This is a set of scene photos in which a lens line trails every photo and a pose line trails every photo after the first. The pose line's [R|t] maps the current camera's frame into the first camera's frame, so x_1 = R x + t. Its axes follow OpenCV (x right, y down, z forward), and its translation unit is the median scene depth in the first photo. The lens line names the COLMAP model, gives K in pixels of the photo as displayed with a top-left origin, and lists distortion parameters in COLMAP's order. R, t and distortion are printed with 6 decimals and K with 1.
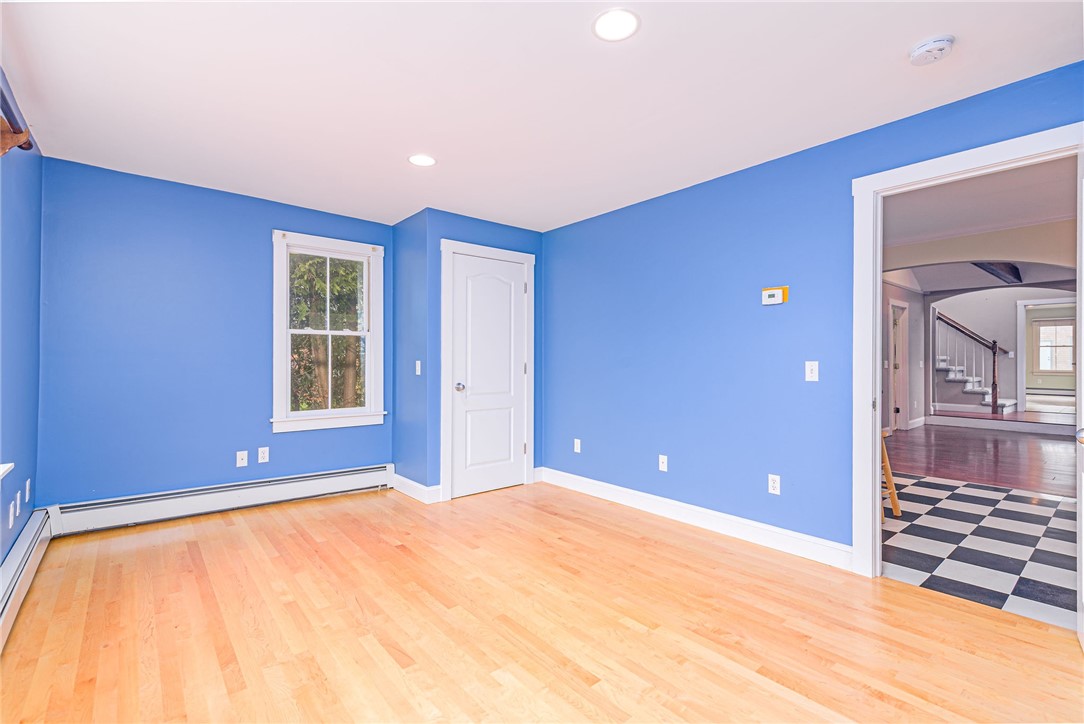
lens RADIAL K [[490.8, 0, 542.0], [0, 490.8, 362.0], [0, 0, 1]] dist [0.016277, -0.000266]
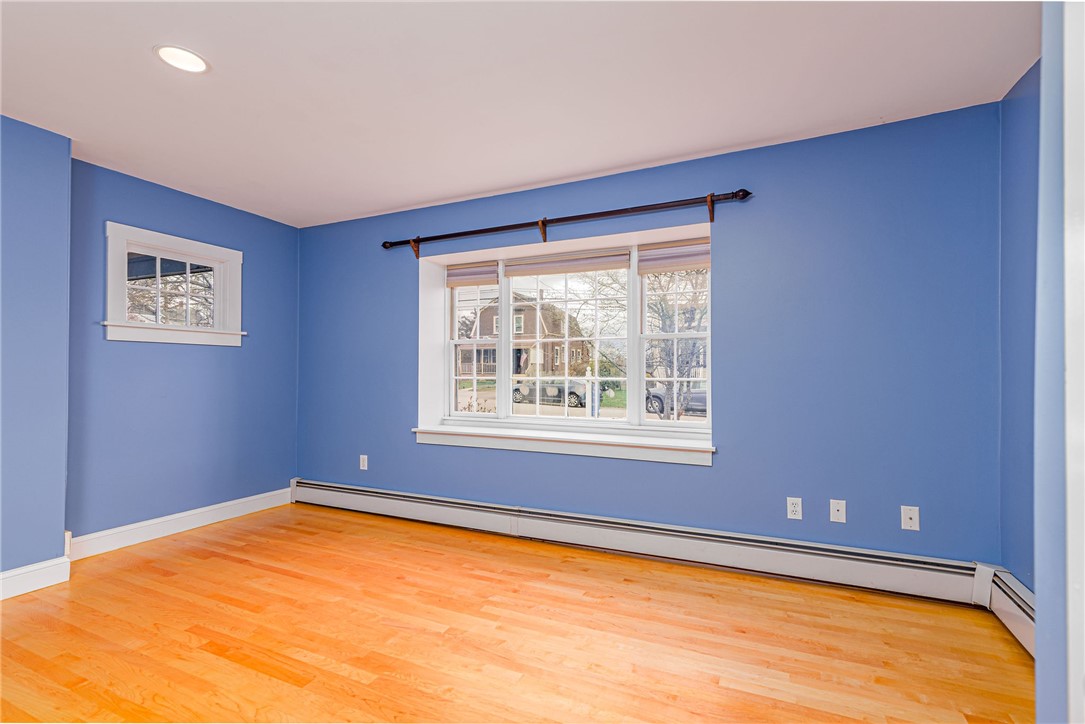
lens RADIAL K [[491.3, 0, 542.5], [0, 491.3, 362.0], [0, 0, 1]] dist [0.016277, -0.000266]
pose [[-0.899648, -0.007703, -0.436547, -0.041797], [-0.002907, 0.999928, -0.011653, -0.004701], [0.436605, -0.009214, -0.899606, 1.339404]]
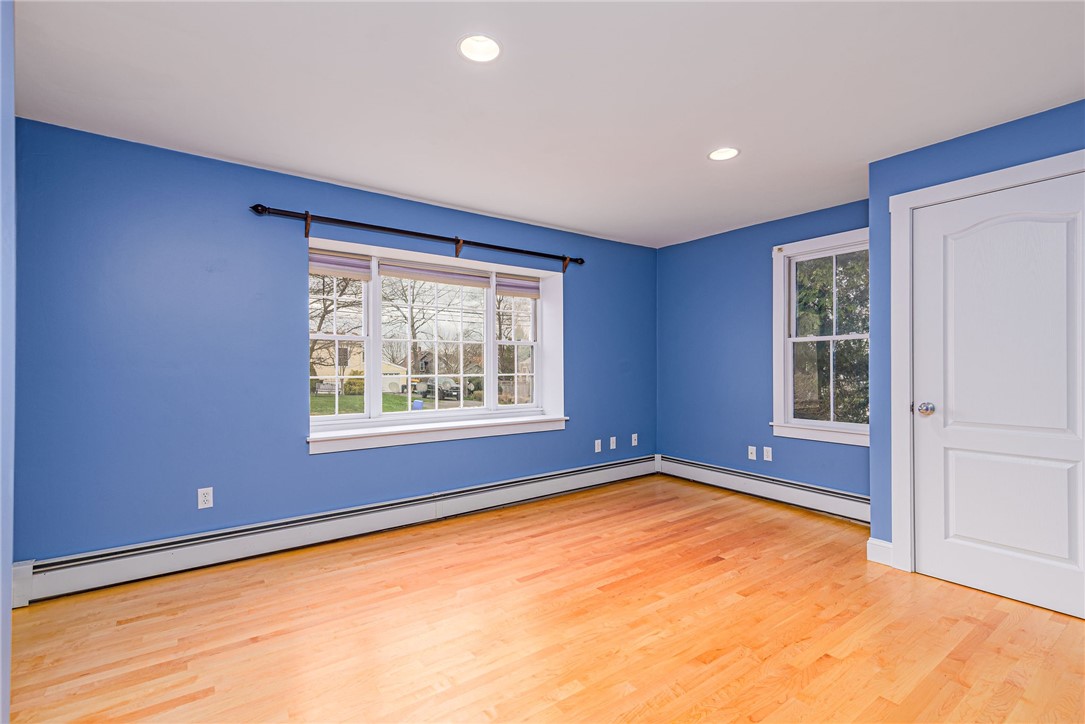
lens RADIAL K [[491.3, 0, 542.5], [0, 491.3, 362.0], [0, 0, 1]] dist [0.016277, -0.000266]
pose [[-0.052547, -0.010054, -0.998568, 0.689835], [-0.003043, 0.999946, -0.009907, -0.004197], [0.998614, 0.002519, -0.052575, 0.678495]]
